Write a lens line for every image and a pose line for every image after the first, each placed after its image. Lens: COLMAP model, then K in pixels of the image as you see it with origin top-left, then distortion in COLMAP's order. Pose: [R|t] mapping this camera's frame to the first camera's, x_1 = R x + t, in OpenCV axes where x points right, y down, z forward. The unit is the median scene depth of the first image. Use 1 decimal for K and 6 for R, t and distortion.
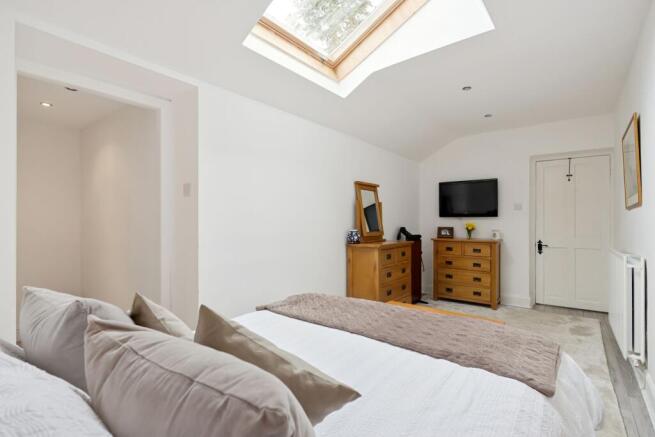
lens RADIAL K [[311.6, 0, 326.5], [0, 311.6, 218.9], [0, 0, 1]] dist [-0.001385, -0.002451]
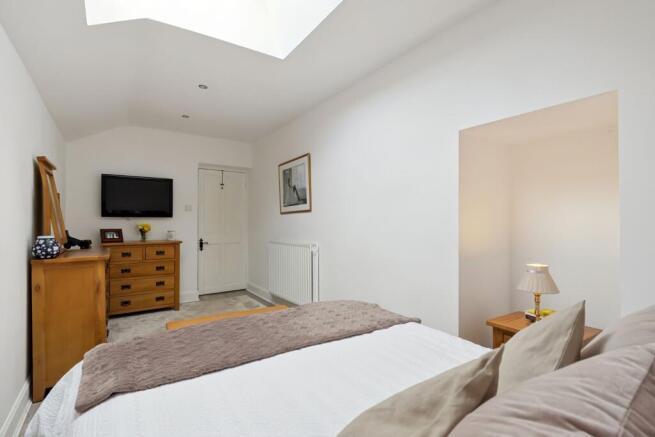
lens RADIAL K [[311.6, 0, 325.6], [0, 311.6, 220.9], [0, 0, 1]] dist [-0.001385, -0.002451]
pose [[0.288993, 0.002758, 0.957327, -0.272879], [-0.008279, 0.999966, -0.000382, 0.000778], [-0.957295, -0.007815, 0.289006, 0.248466]]
